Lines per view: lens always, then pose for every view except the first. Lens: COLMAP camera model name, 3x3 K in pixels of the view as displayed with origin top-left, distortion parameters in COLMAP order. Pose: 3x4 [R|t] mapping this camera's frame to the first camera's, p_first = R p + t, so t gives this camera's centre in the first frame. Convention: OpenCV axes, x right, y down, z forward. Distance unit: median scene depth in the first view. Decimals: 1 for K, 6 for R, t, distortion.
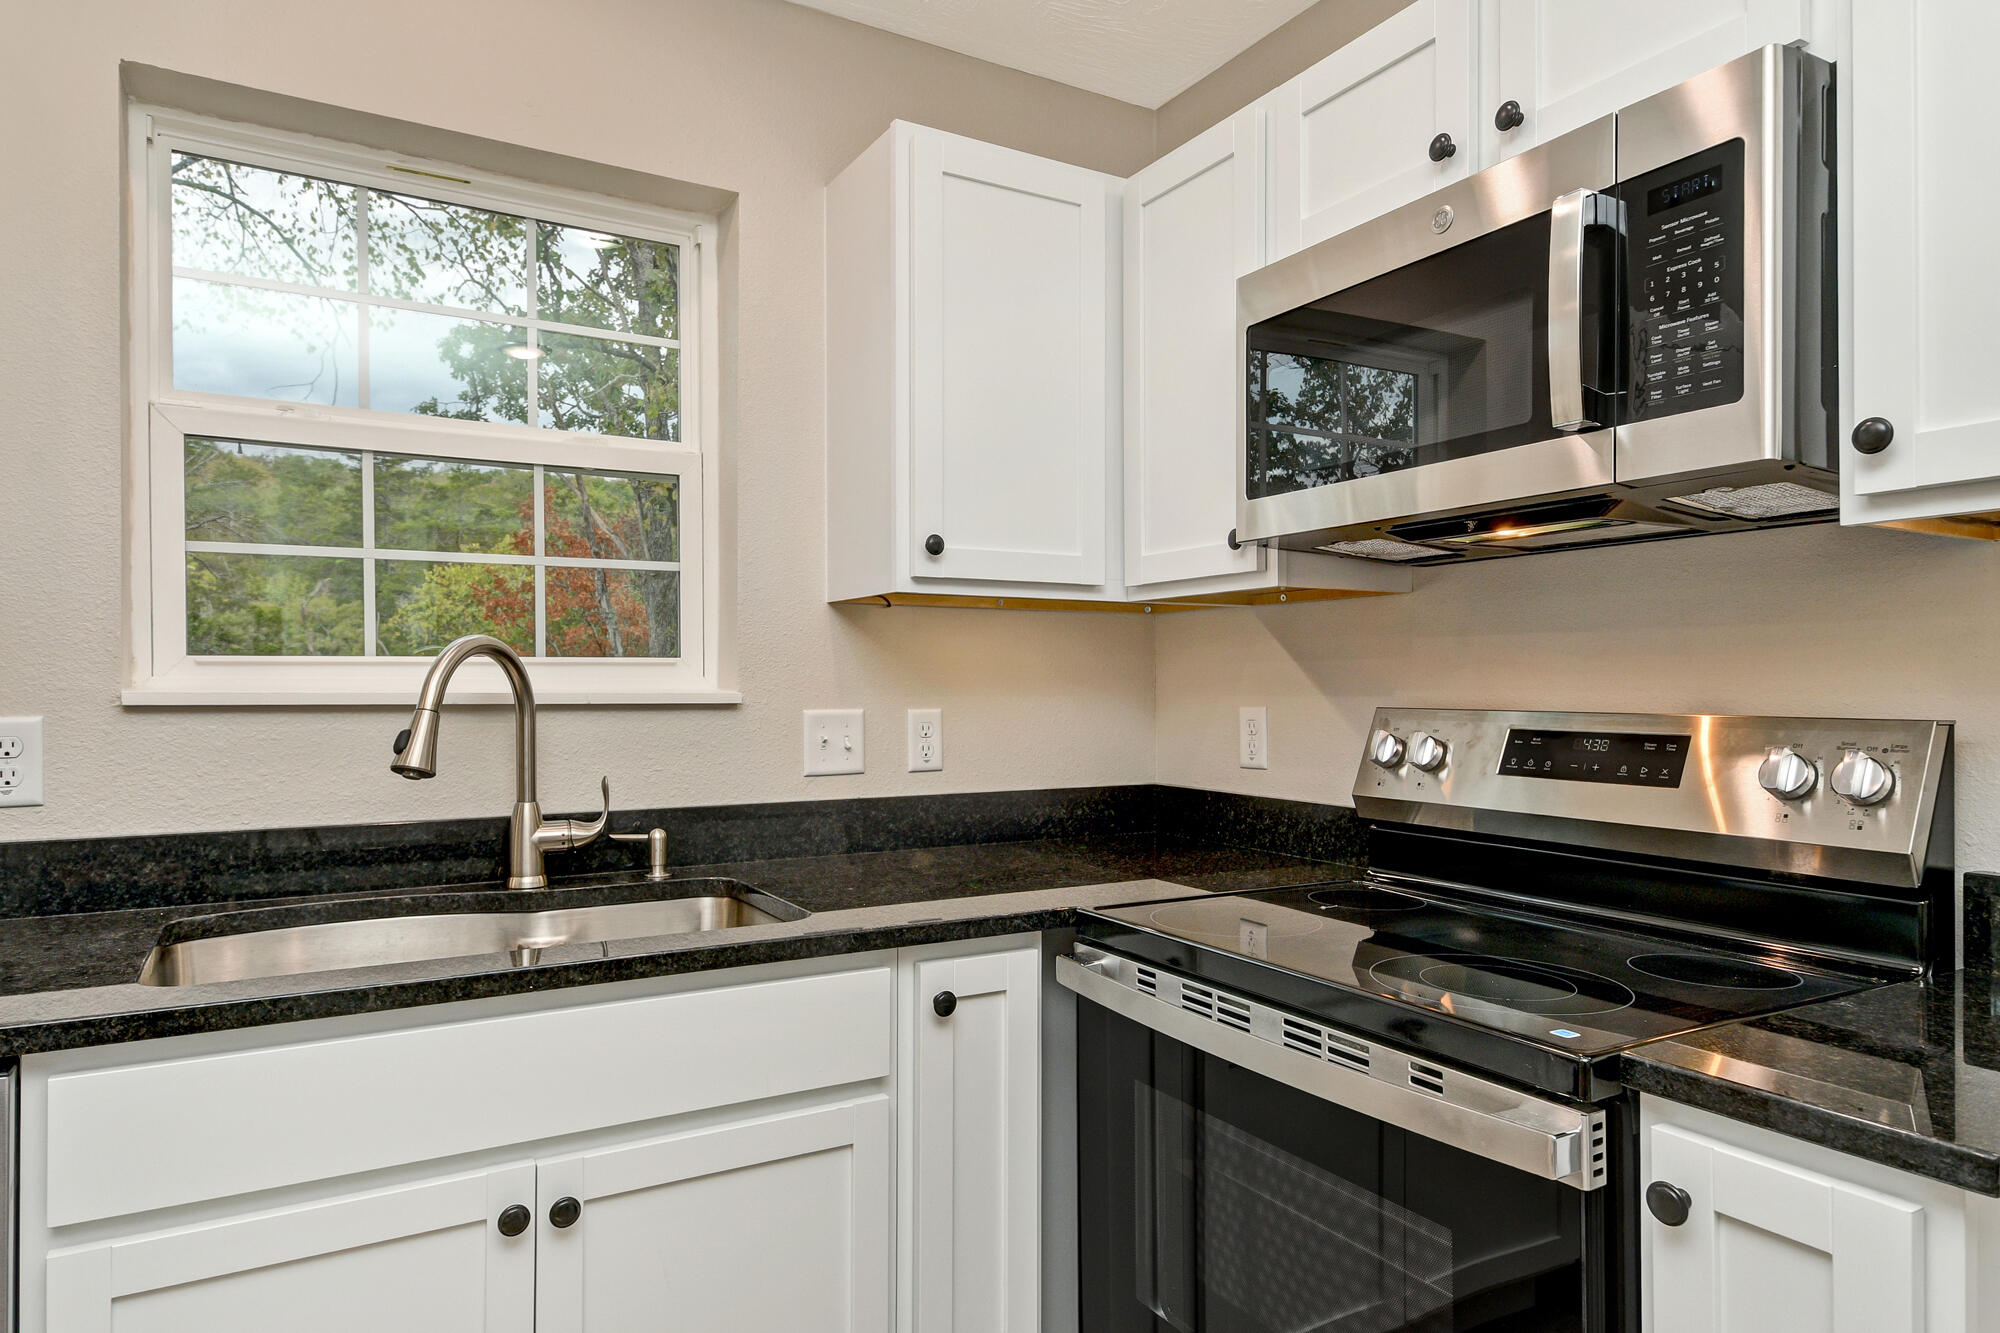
lens RADIAL K [[1205.2, 0, 993.1], [0, 1205.2, 682.1], [0, 0, 1]] dist [0.023697, -0.001437]
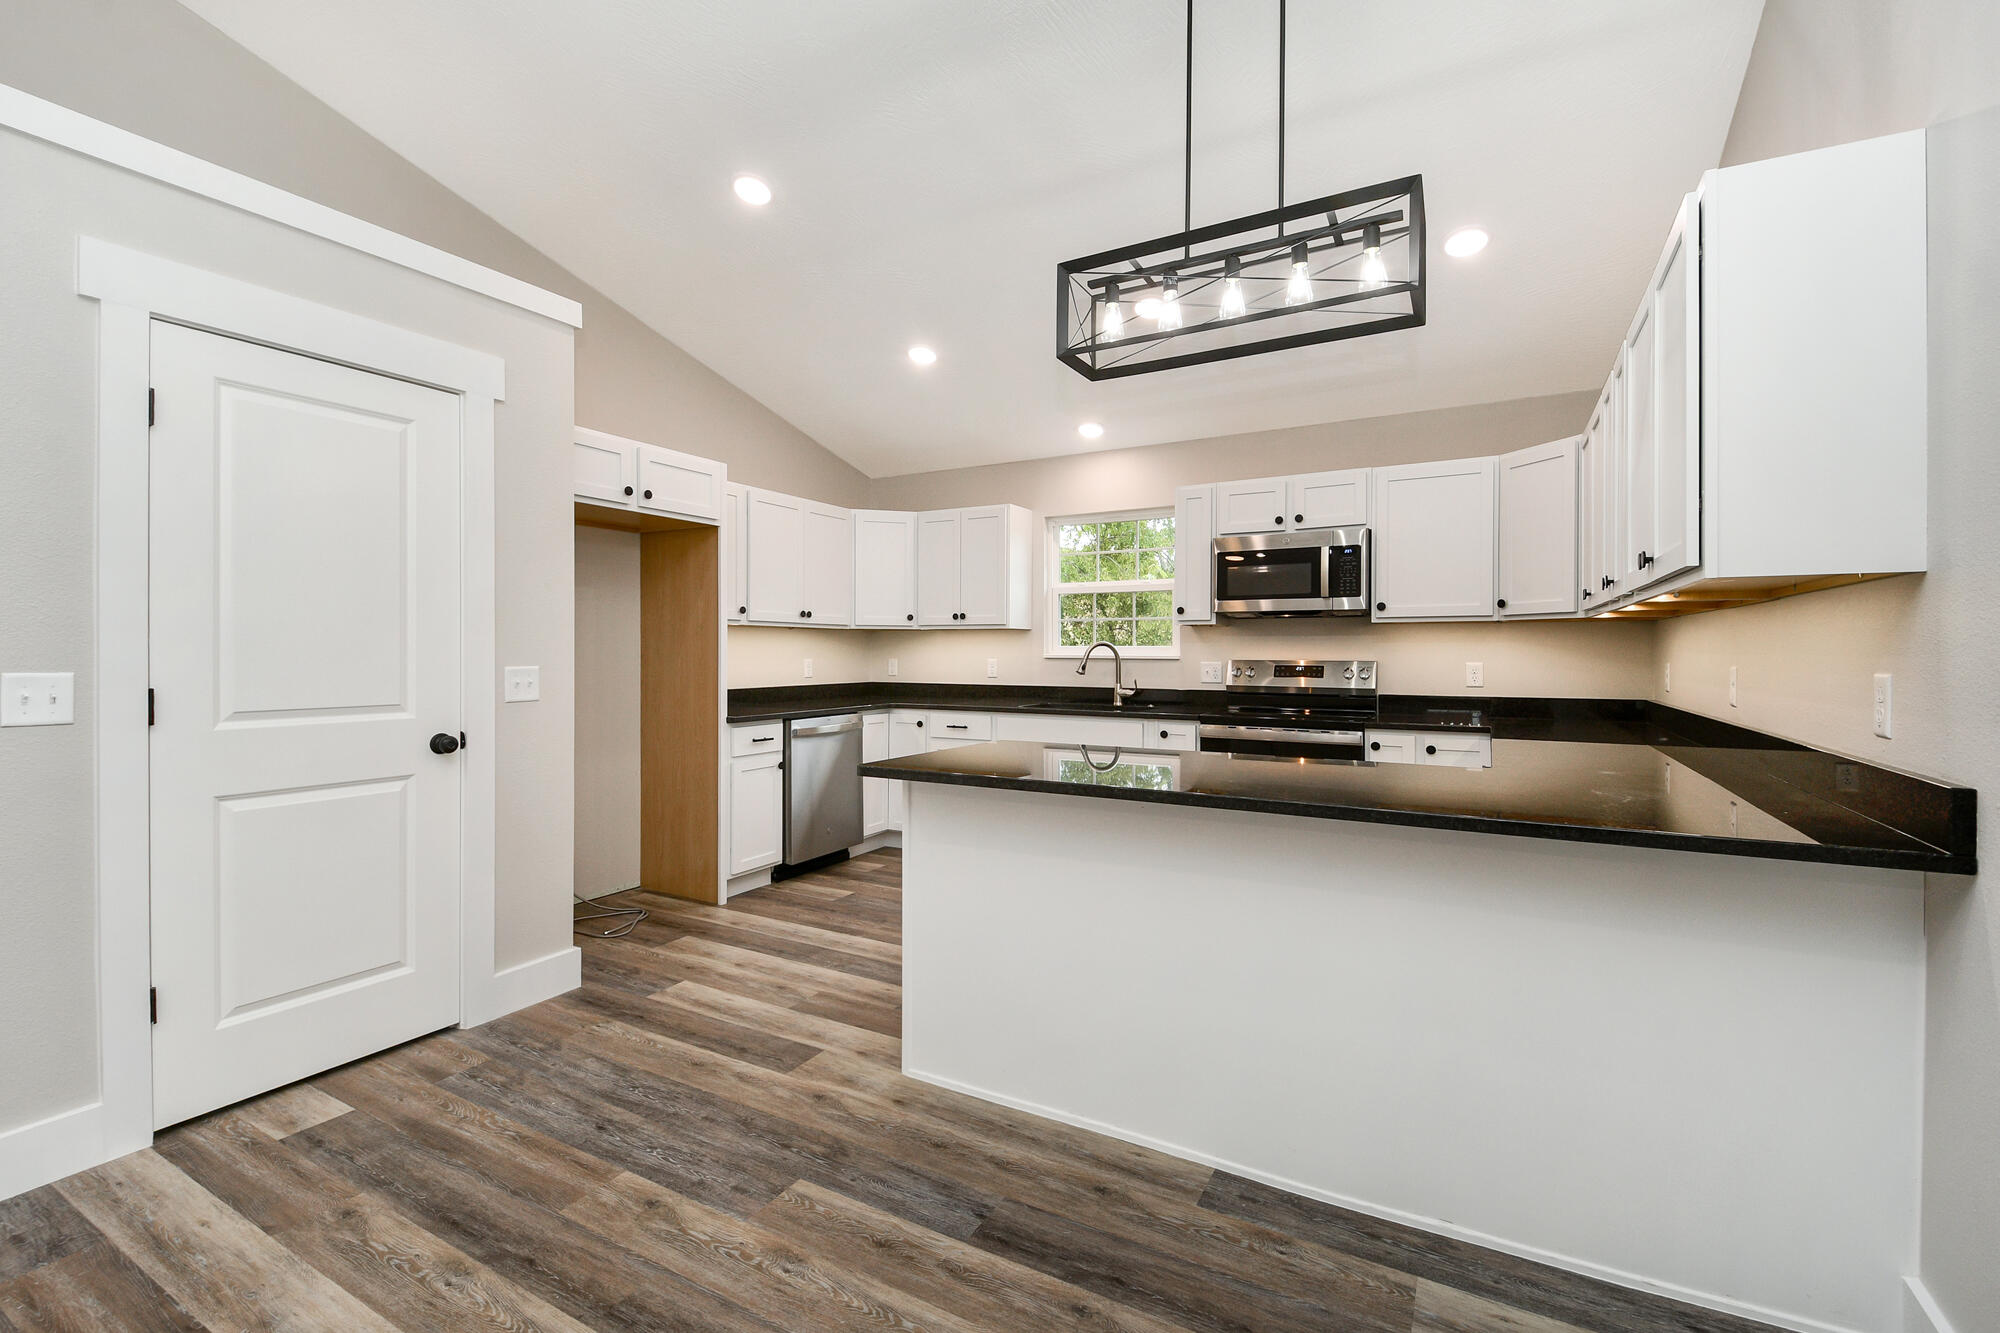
lens RADIAL K [[890.0, 0, 983.6], [0, 890.0, 660.1], [0, 0, 1]] dist [0.017108, -0.013244]
pose [[0.858697, 0.003961, 0.512468, -1.871319], [-0.007987, 0.999952, 0.005654, 0.016005], [-0.512421, -0.008948, 0.858688, -0.983597]]
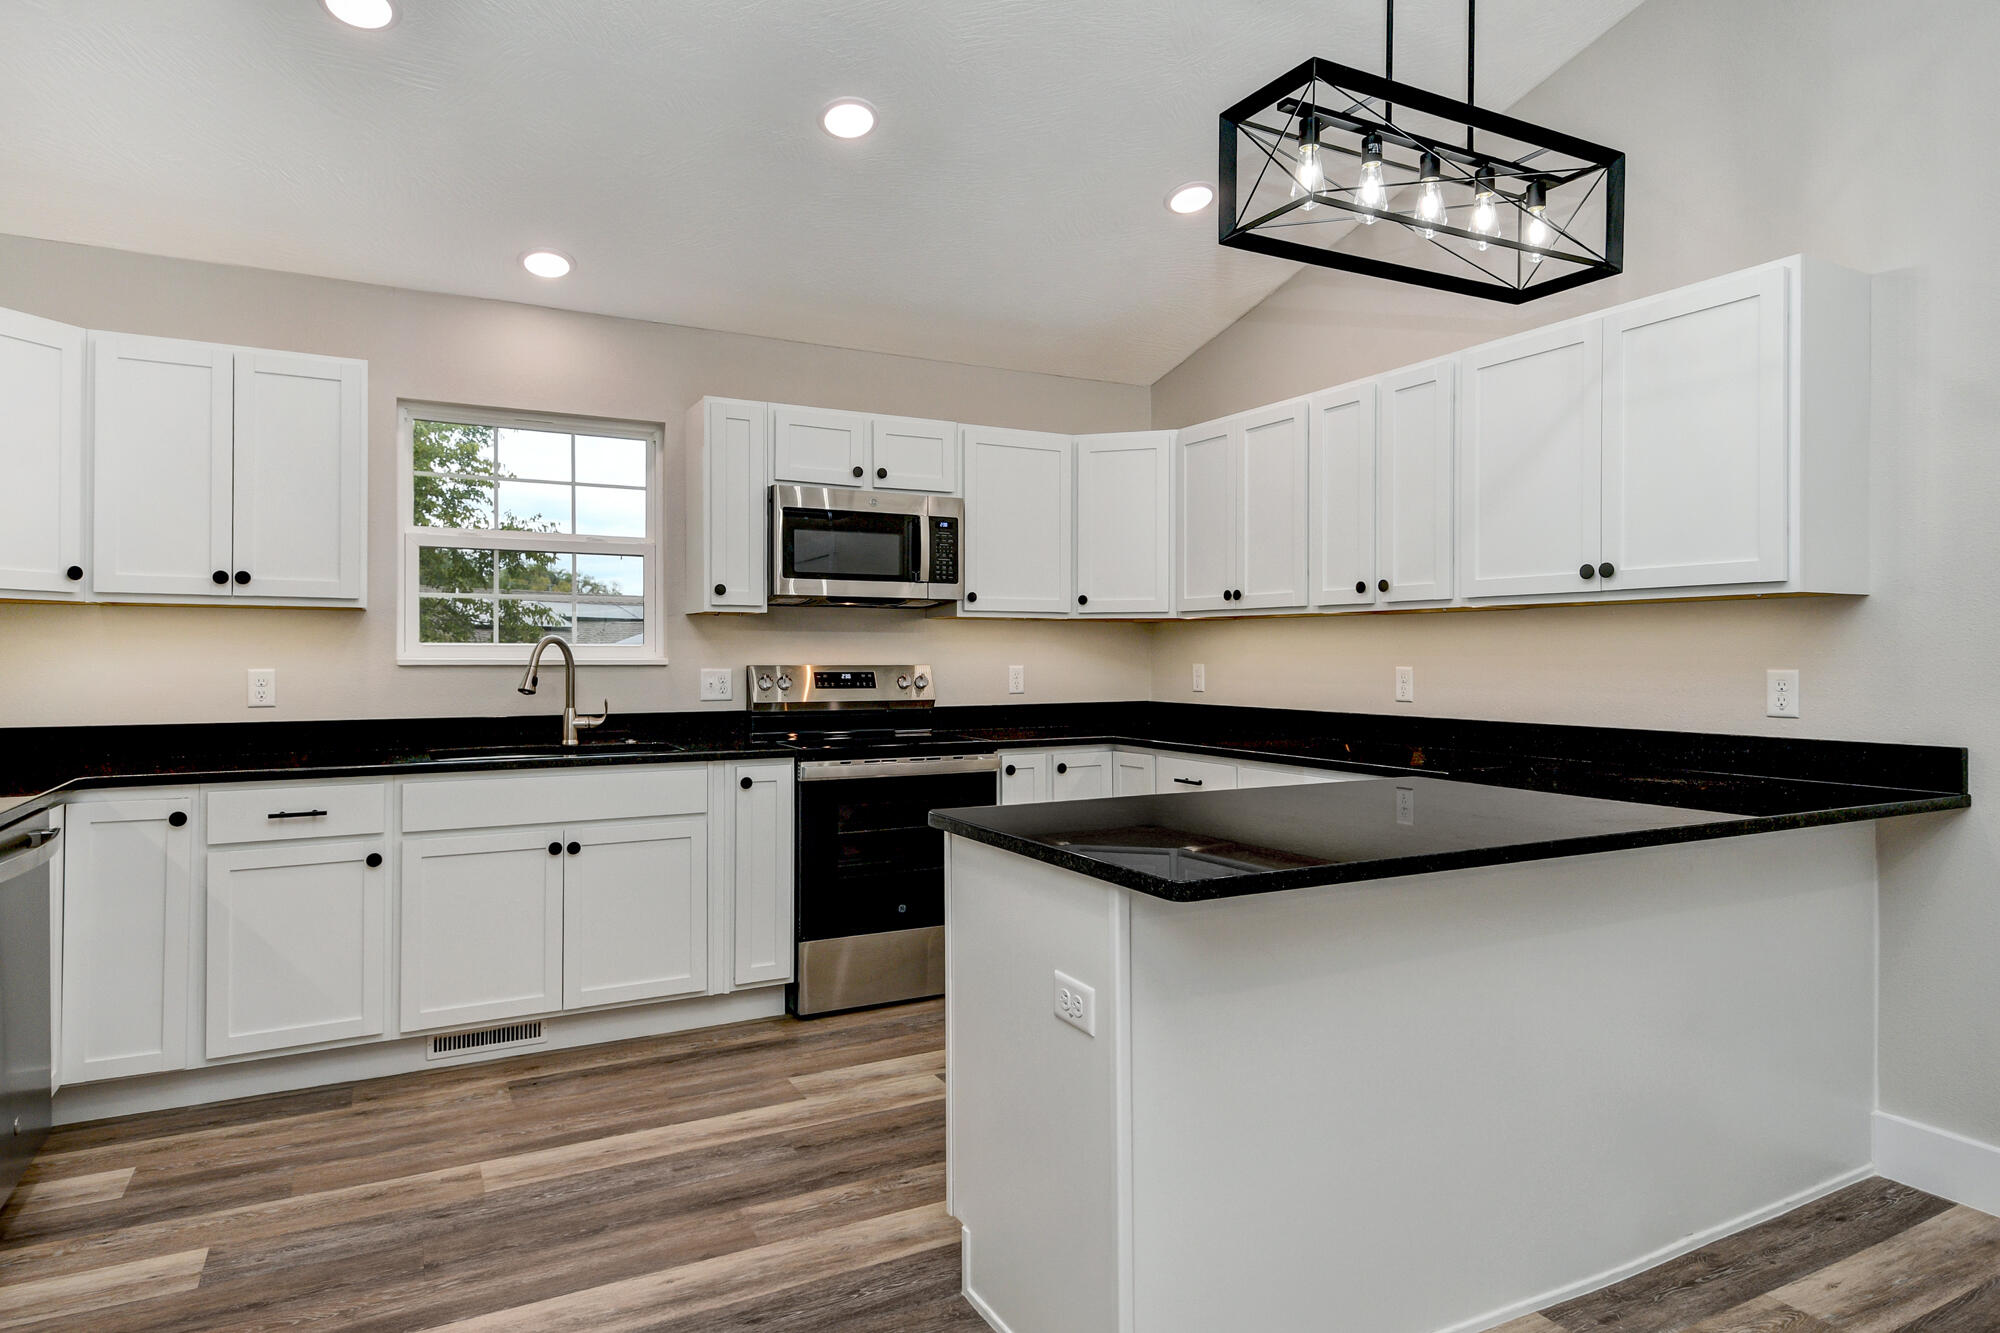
lens RADIAL K [[1155.4, 0, 1020.9], [0, 1155.4, 657.2], [0, 0, 1]] dist [0.028846, -0.001794]
pose [[0.011661, 0.004296, 0.999923, -2.266104], [-0.000265, 0.999991, -0.004293, 0.018169], [-0.999932, -0.000215, 0.011662, 0.535414]]
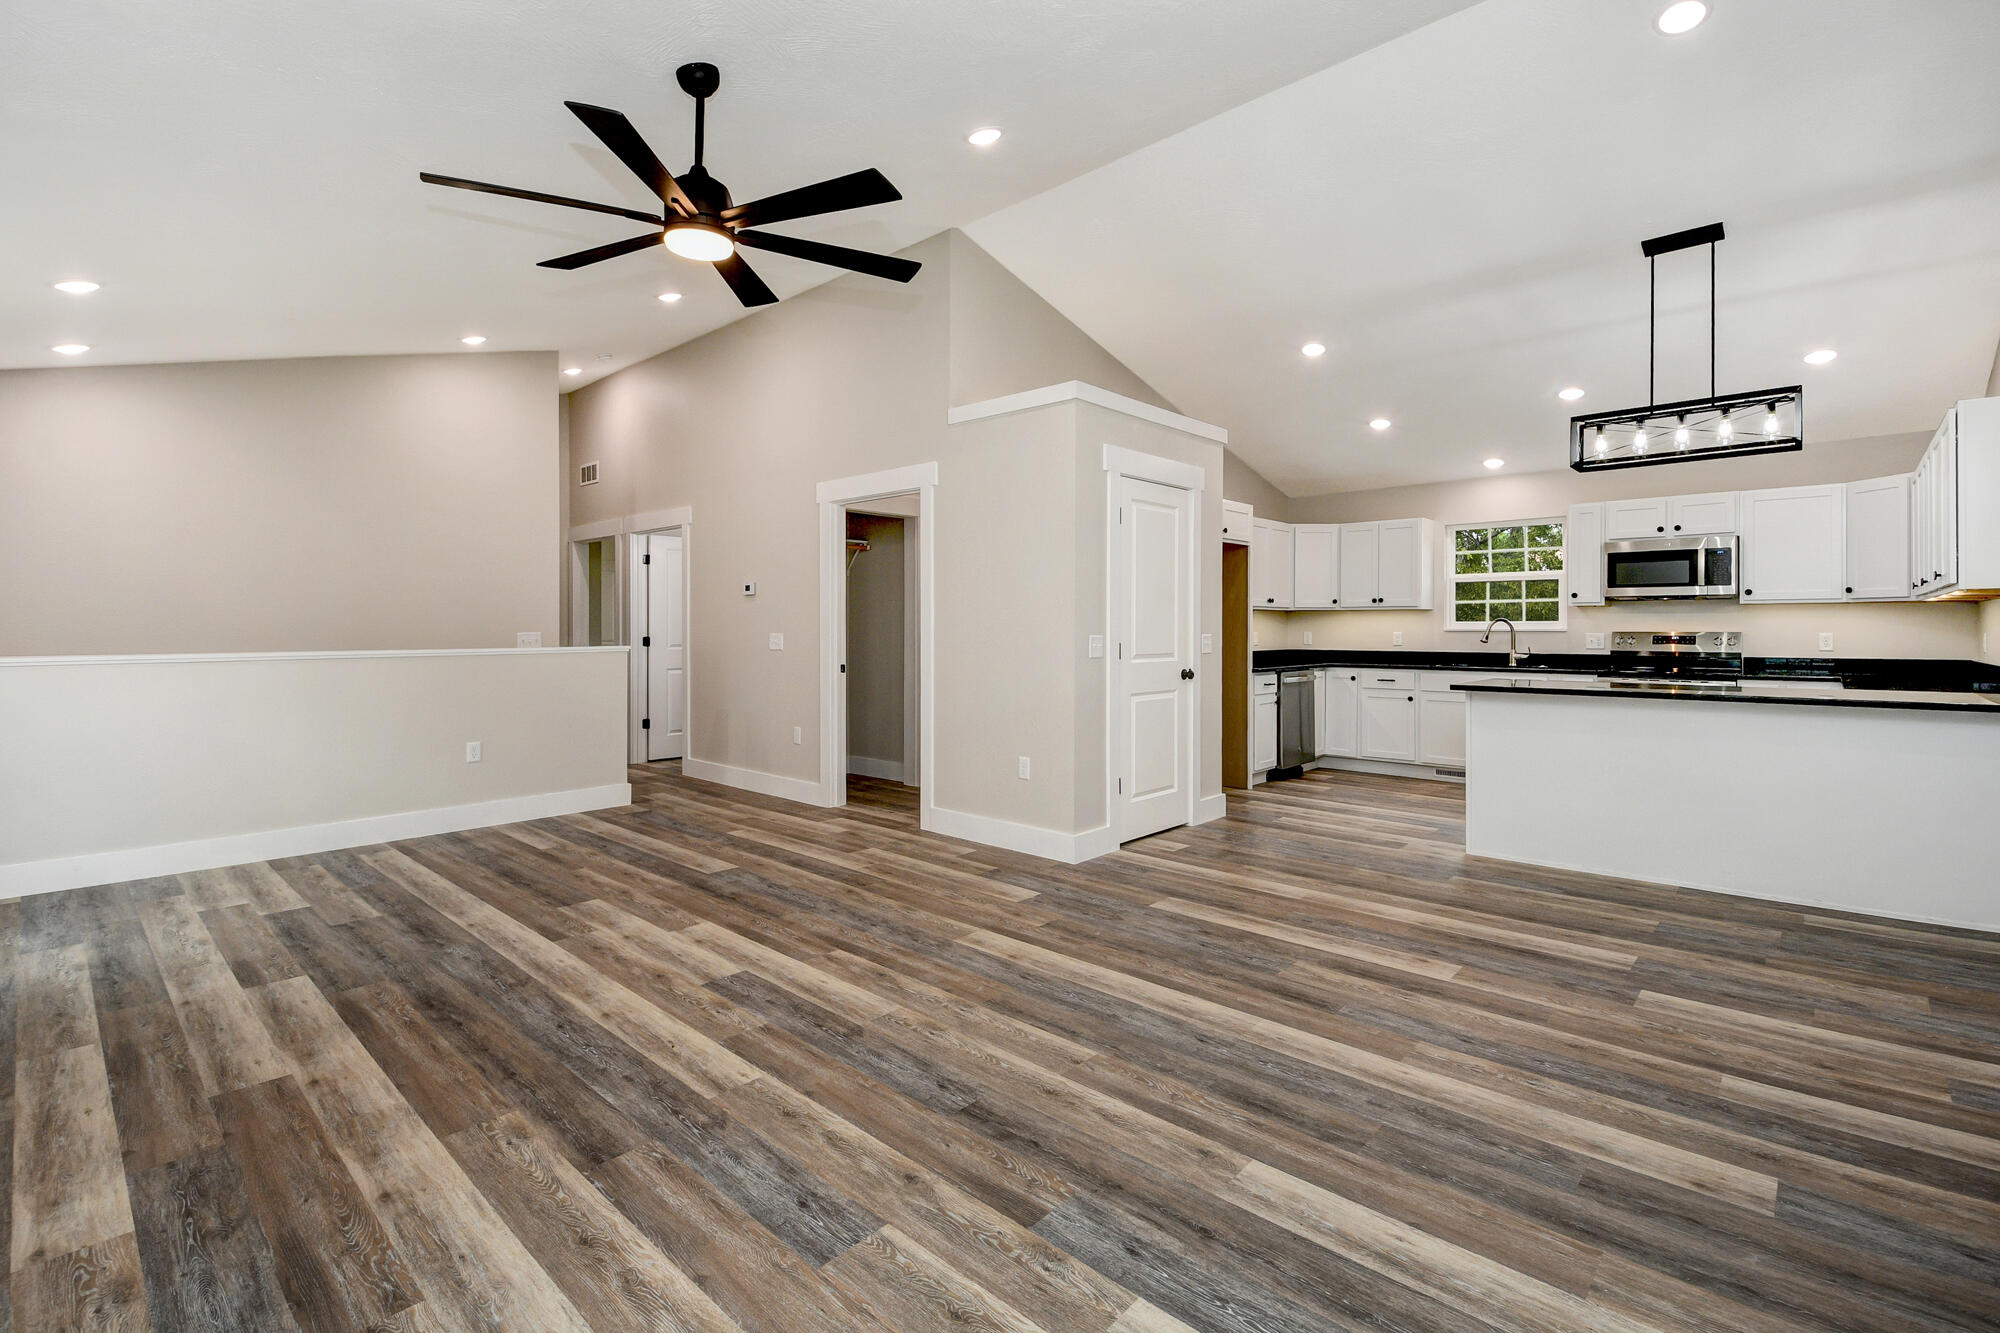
lens RADIAL K [[890.0, 0, 988.7], [0, 890.0, 646.4], [0, 0, 1]] dist [0.017108, -0.013244]
pose [[0.955460, -0.000287, 0.295119, -3.553839], [-0.005418, 0.999814, 0.018513, 0.033564], [-0.295070, -0.019287, 0.955281, -1.898285]]
